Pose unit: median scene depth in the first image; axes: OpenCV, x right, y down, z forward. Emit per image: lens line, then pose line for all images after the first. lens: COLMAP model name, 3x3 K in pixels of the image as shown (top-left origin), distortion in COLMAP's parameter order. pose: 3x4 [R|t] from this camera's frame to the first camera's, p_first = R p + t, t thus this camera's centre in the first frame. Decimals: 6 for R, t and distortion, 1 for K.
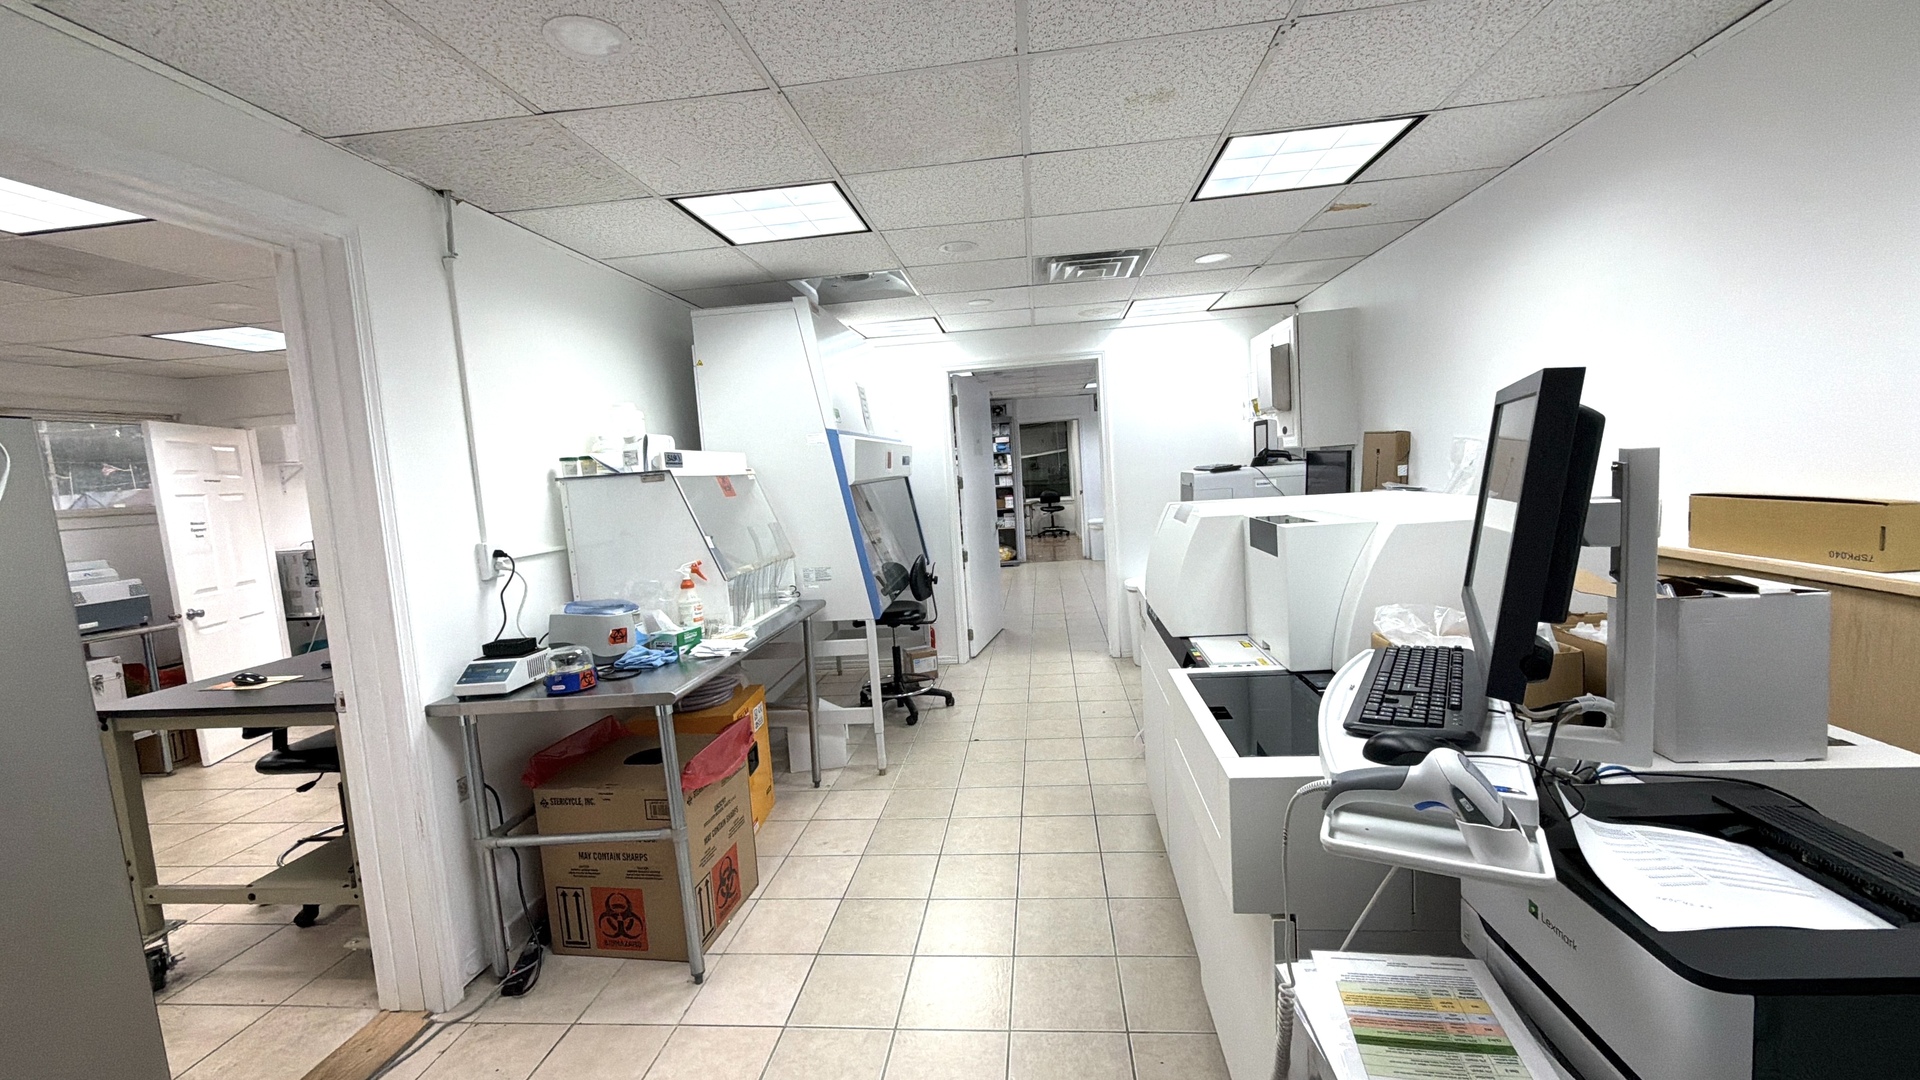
lens RADIAL K [[767.3, 0, 961.7], [0, 767.3, 542.5], [0, 0, 1]] dist [0.000687, 0.000017]
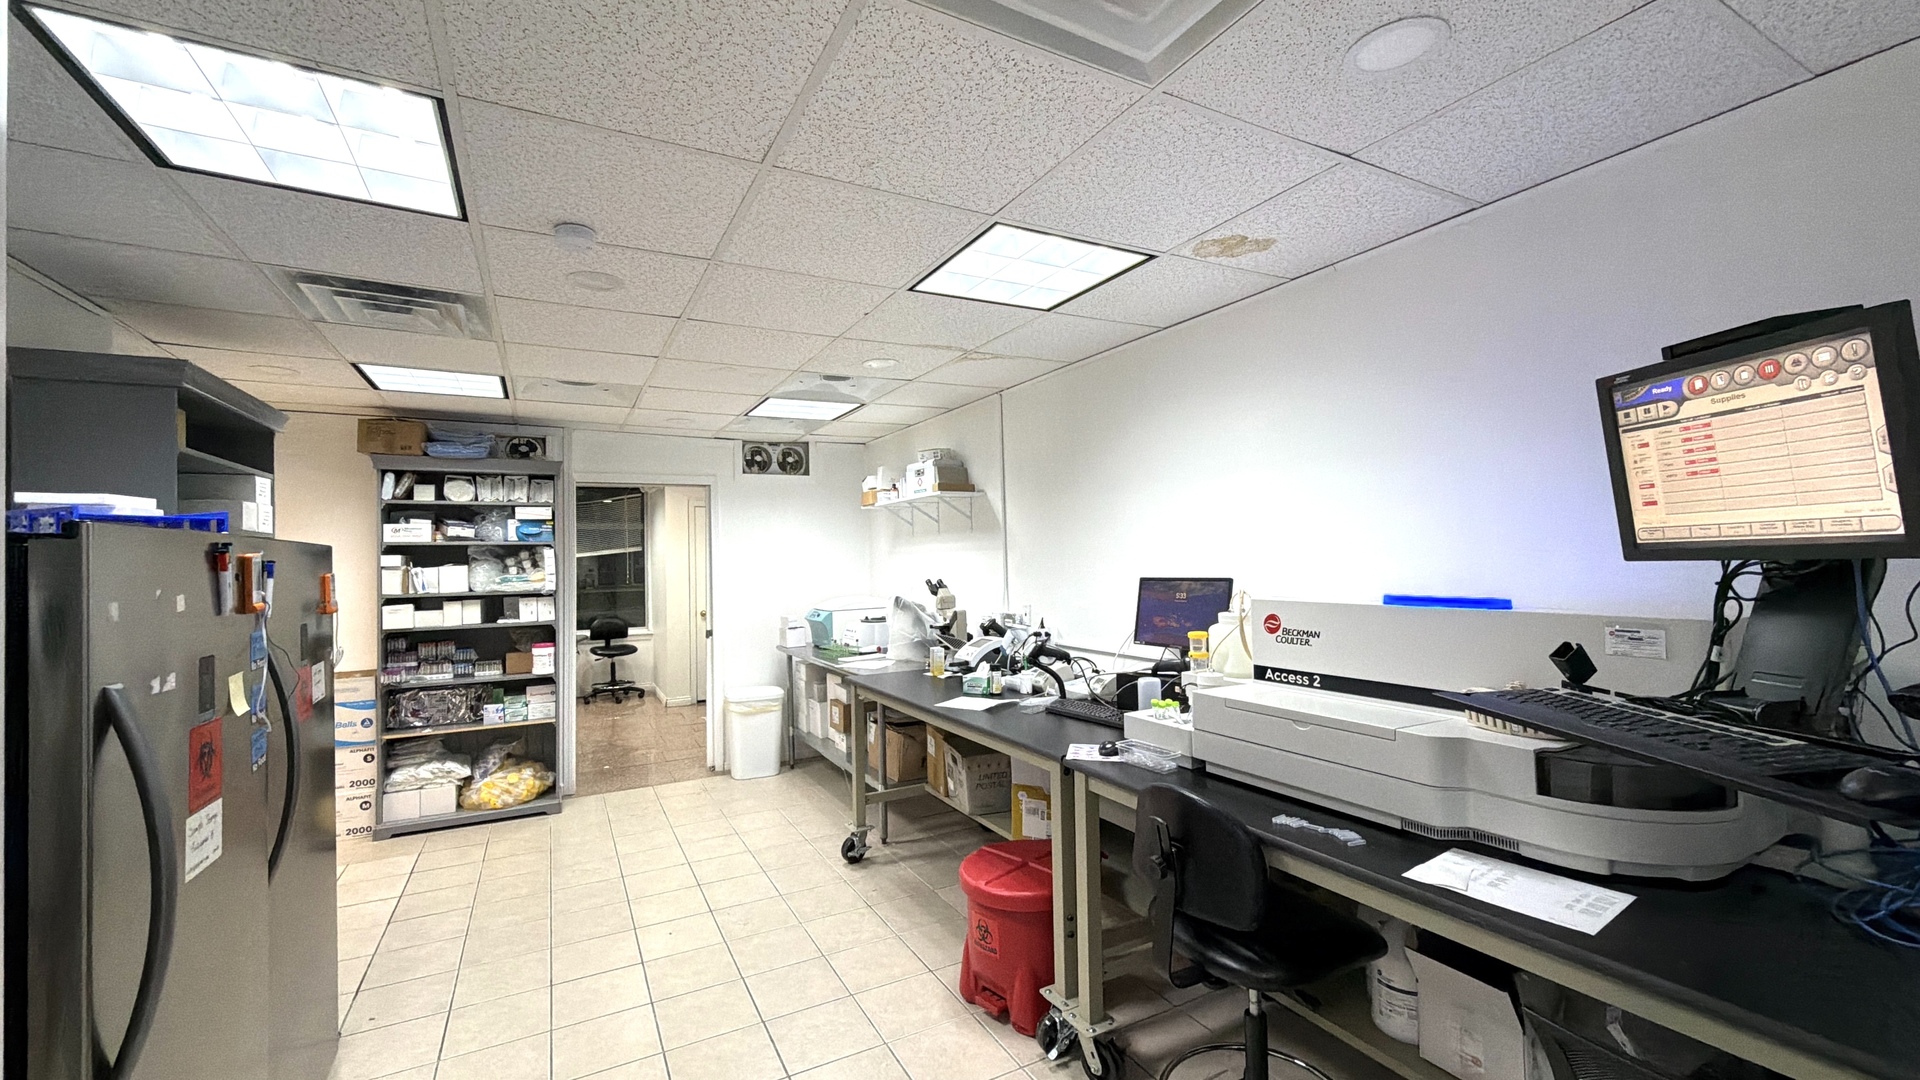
lens RADIAL K [[767.3, 0, 965.0], [0, 767.3, 541.6], [0, 0, 1]] dist [0.000687, 0.000017]
pose [[0.824705, 0.059126, 0.562463, 0.011638], [0.022618, 0.990277, -0.137262, -0.053433], [-0.565110, 0.125922, 0.815349, 0.510303]]
